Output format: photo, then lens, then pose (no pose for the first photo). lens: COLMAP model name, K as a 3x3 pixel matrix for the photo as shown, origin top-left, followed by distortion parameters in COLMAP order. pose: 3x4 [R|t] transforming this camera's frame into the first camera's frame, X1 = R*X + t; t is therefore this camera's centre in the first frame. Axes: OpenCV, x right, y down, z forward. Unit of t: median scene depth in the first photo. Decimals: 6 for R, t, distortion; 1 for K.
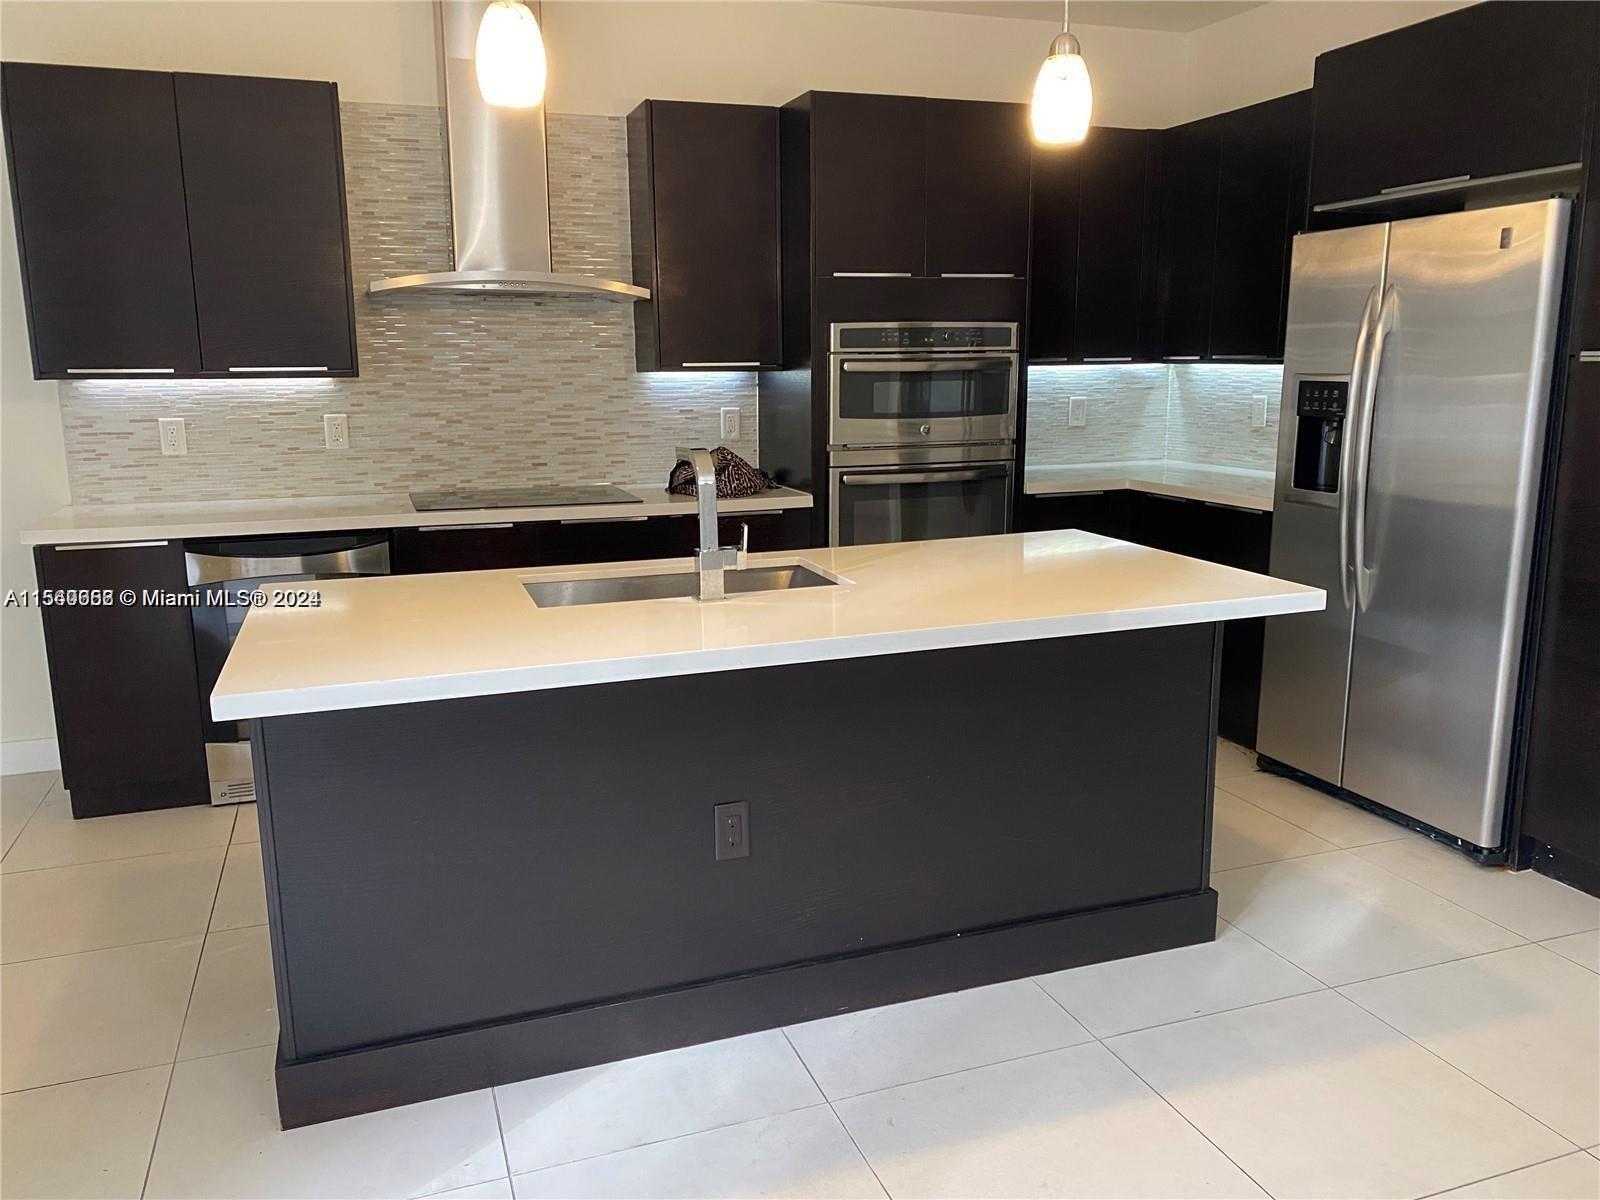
lens RADIAL K [[1216.6, 0, 800.0], [0, 1216.6, 600.0], [0, 0, 1]] dist [-0.002372, -0.062379]
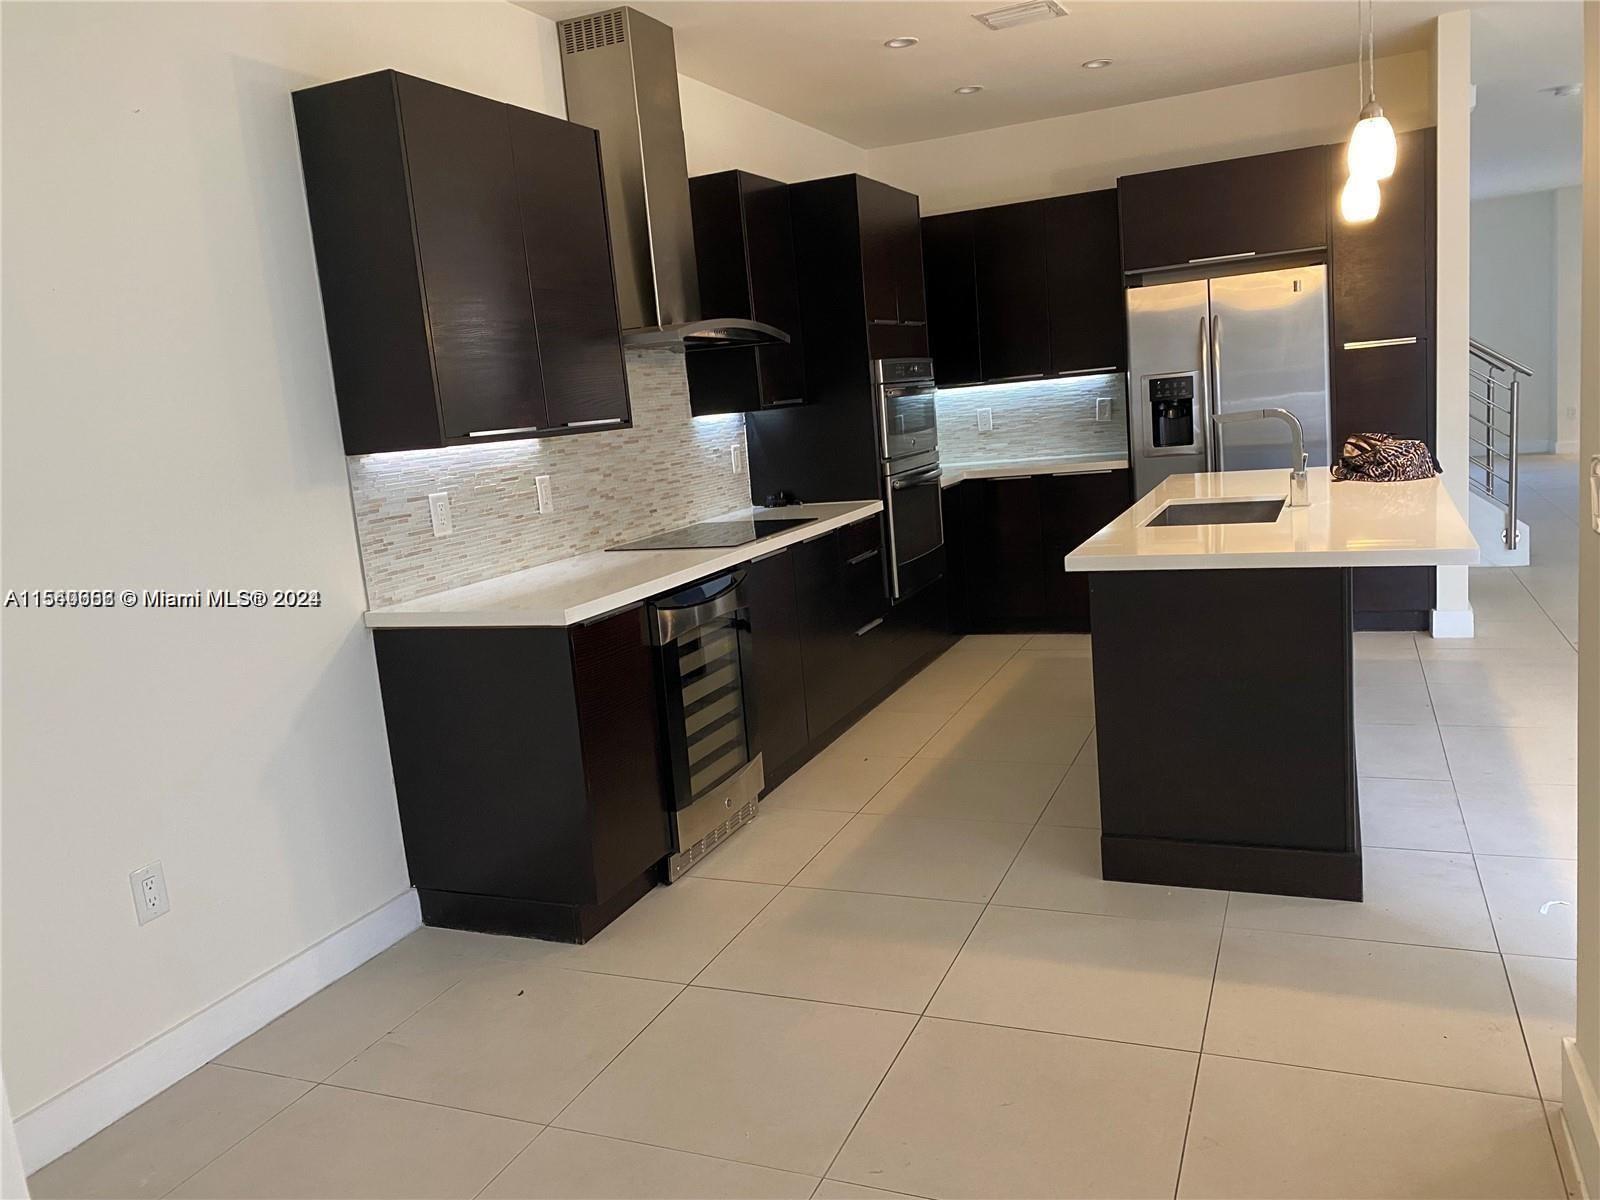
lens RADIAL K [[1216.6, 0, 800.0], [0, 1216.6, 600.0], [0, 0, 1]] dist [-0.002372, -0.062379]
pose [[0.679719, -0.176618, 0.711891, -0.925256], [0.225768, 0.973833, 0.026040, -0.039368], [-0.697862, 0.143023, 0.701807, 0.216587]]
